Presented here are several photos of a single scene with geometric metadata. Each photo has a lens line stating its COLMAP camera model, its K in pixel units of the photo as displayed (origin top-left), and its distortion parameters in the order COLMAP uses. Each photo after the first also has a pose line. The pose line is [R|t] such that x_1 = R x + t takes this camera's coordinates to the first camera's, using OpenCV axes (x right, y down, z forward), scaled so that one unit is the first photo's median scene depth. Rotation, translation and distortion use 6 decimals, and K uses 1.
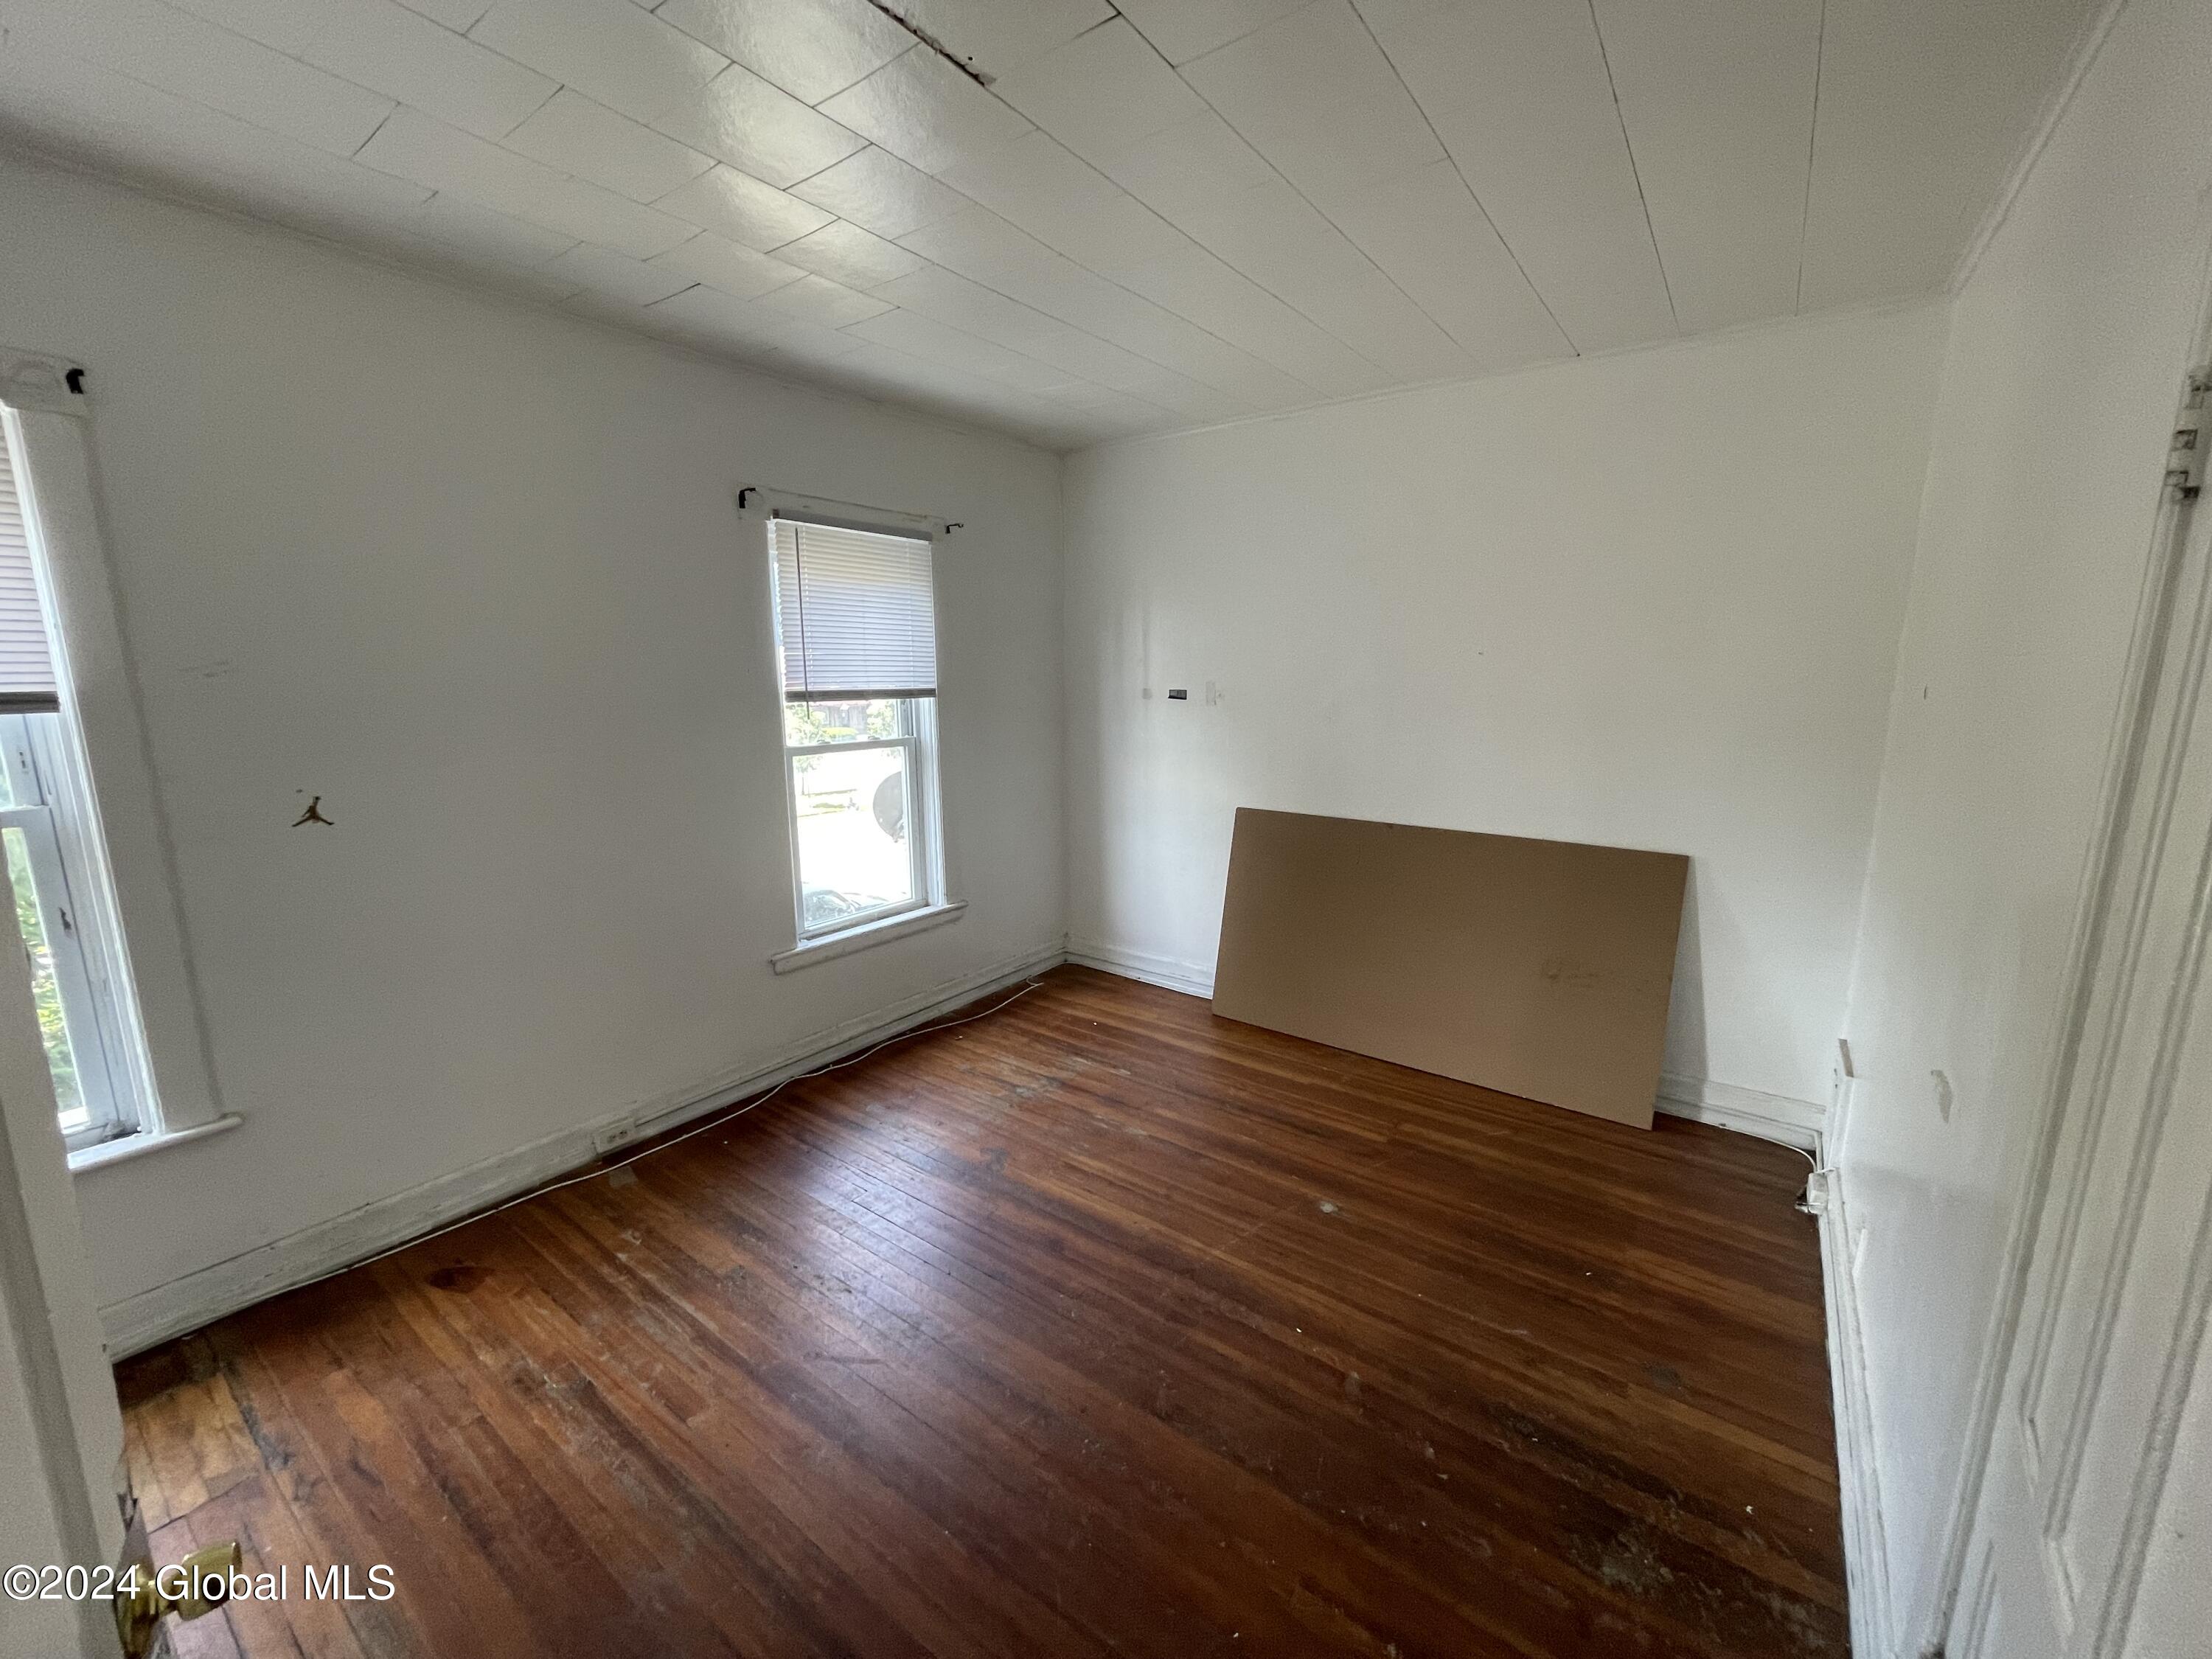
lens RADIAL K [[893.6, 0, 1104.3], [0, 893.6, 831.1], [0, 0, 1]] dist [0.000396, 0.000225]
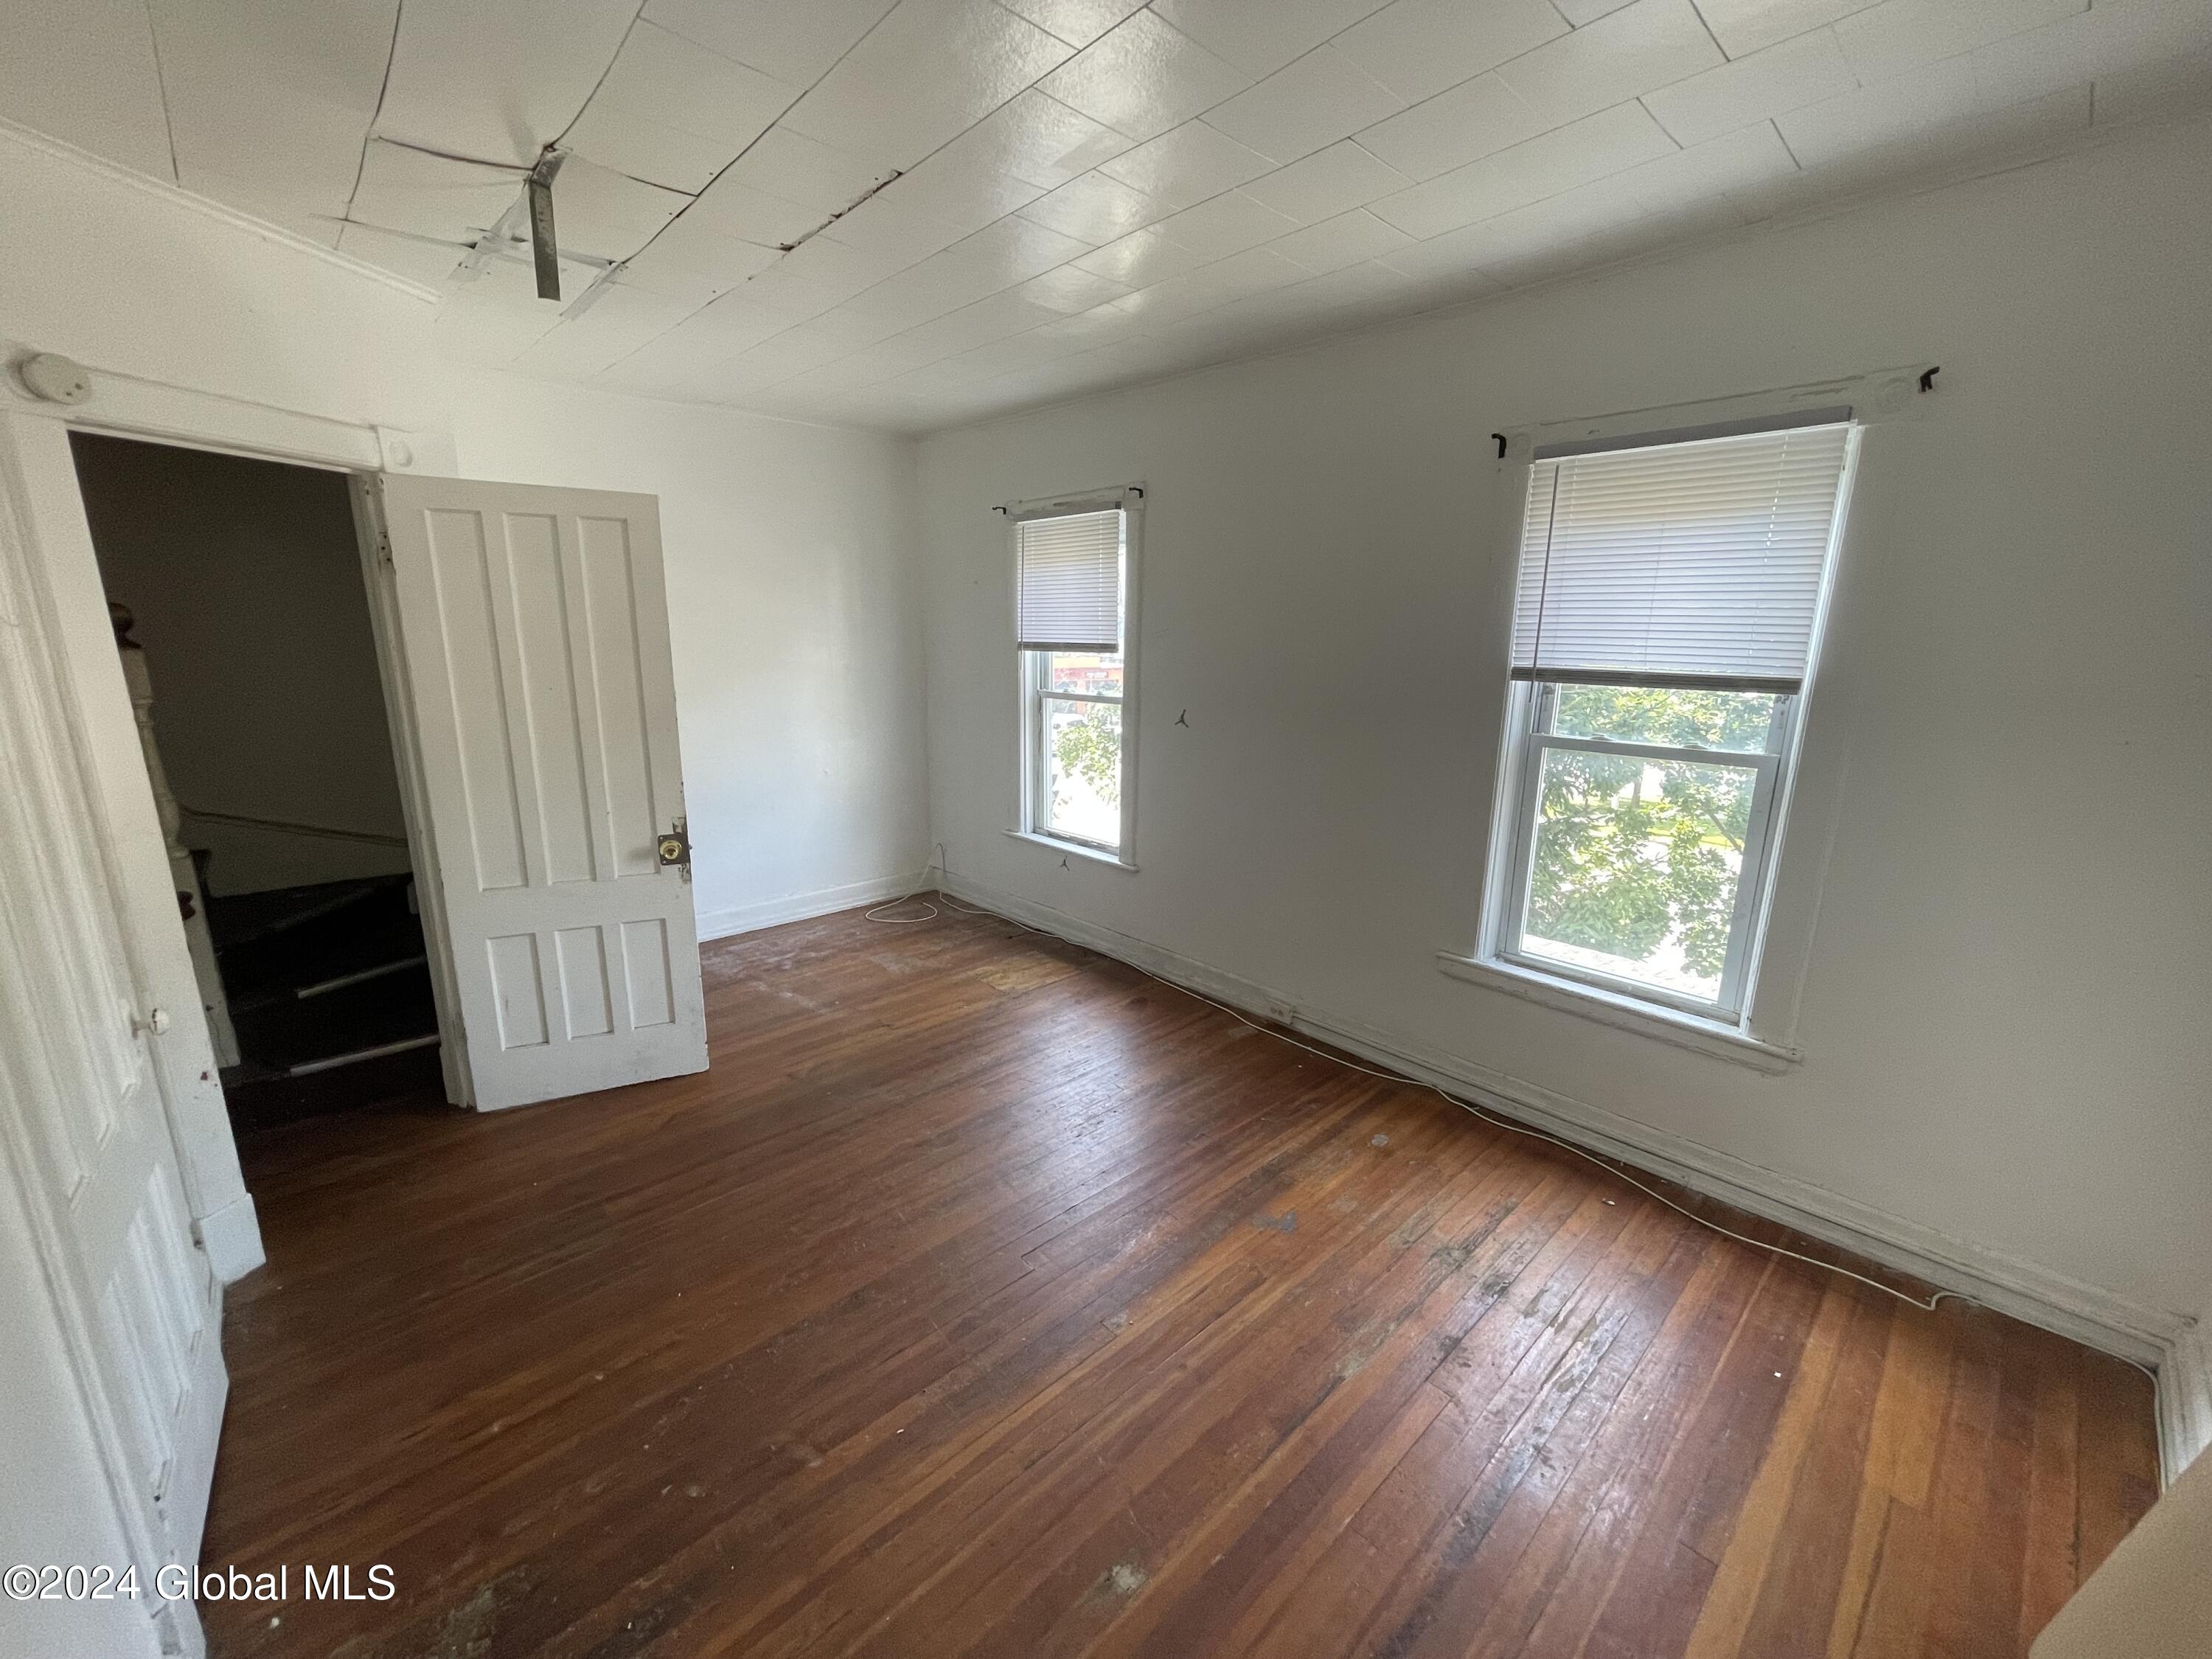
lens RADIAL K [[893.6, 0, 1090.5], [0, 893.6, 829.3], [0, 0, 1]] dist [0.000396, 0.000225]
pose [[-0.204342, 0.211024, -0.955883, 0.653574], [-0.190128, 0.949337, 0.250223, -0.165248], [0.960258, 0.232871, -0.153868, 0.886466]]
